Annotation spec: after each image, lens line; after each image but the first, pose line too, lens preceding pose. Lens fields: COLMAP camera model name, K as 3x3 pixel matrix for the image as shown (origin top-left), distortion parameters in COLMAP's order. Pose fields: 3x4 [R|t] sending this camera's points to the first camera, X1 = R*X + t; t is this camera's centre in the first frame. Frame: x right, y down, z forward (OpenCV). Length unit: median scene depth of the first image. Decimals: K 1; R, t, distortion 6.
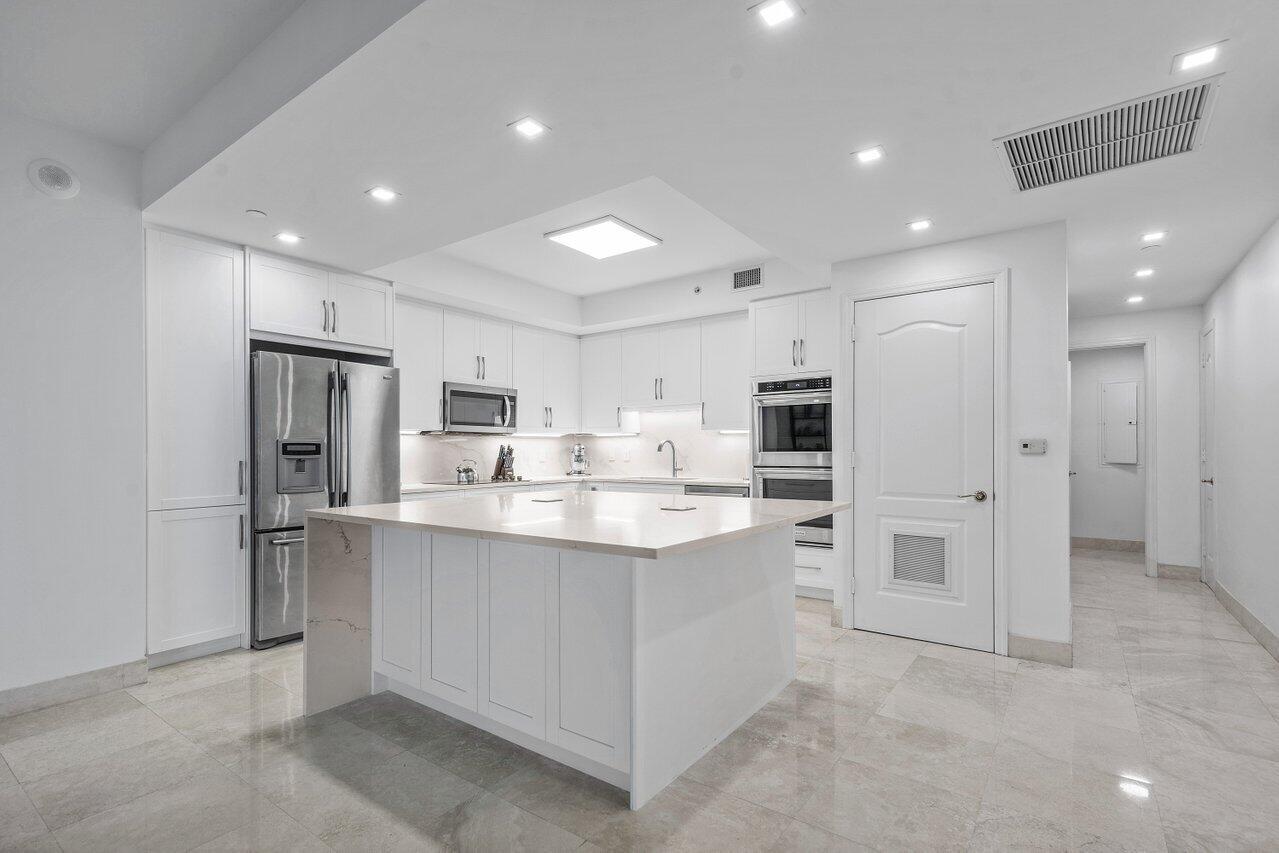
lens RADIAL K [[616.5, 0, 635.5], [0, 616.5, 455.0], [0, 0, 1]] dist [0.006761, 0.000725]
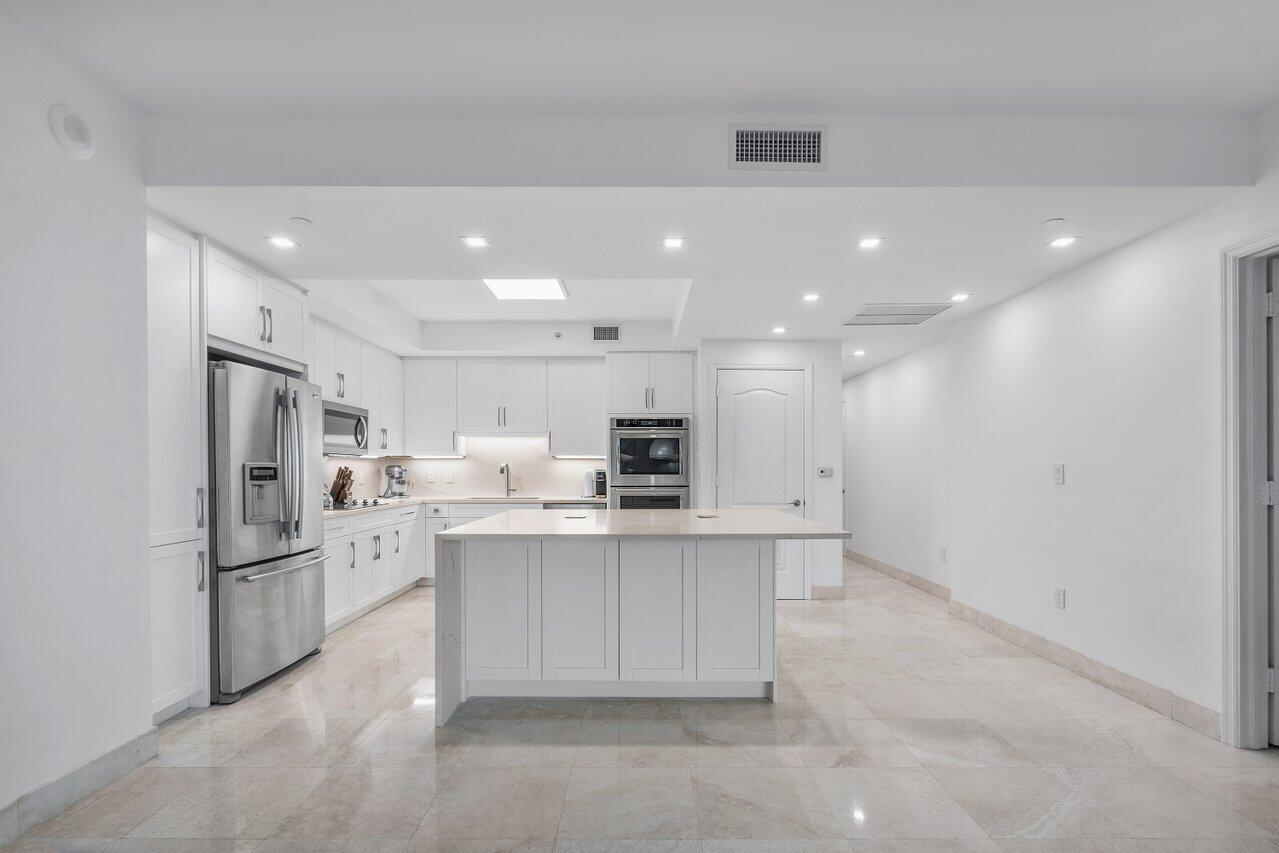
lens RADIAL K [[616.5, 0, 635.1], [0, 616.5, 476.9], [0, 0, 1]] dist [0.006761, 0.000725]
pose [[0.810329, -0.005079, 0.585953, -0.542549], [0.000939, 0.999972, 0.007369, -0.009640], [-0.585975, -0.005421, 0.810311, -0.034987]]
